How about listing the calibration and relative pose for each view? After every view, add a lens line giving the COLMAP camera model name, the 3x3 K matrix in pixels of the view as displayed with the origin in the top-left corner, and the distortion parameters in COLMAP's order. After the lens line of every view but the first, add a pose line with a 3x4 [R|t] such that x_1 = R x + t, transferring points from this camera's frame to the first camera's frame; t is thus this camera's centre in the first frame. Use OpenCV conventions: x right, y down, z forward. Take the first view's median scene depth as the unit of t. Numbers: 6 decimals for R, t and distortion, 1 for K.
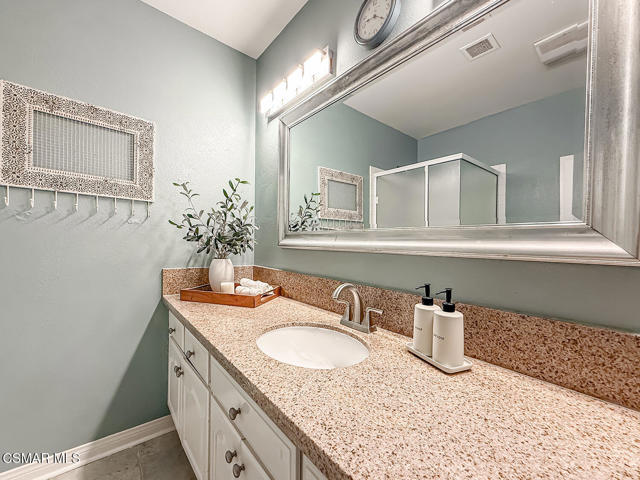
lens RADIAL K [[264.5, 0, 326.2], [0, 264.5, 242.9], [0, 0, 1]] dist [0.000548, 0.000048]
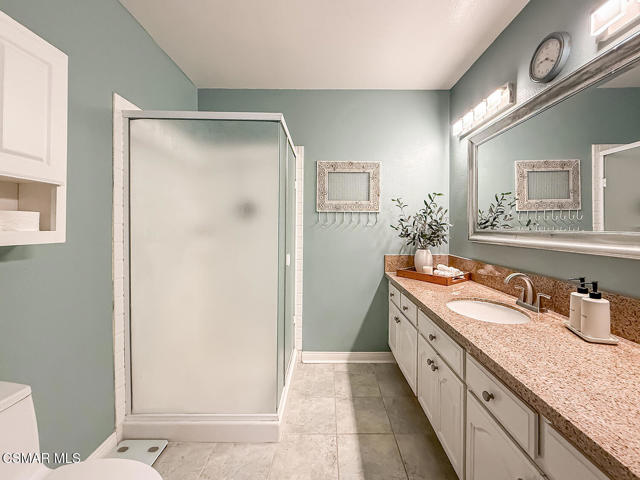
lens RADIAL K [[264.5, 0, 326.2], [0, 264.5, 242.9], [0, 0, 1]] dist [0.000548, 0.000048]
pose [[0.750773, 0.011597, -0.660459, 0.150818], [0.024496, 0.998669, 0.045381, -0.053269], [0.660106, -0.050249, 0.749489, -0.409143]]
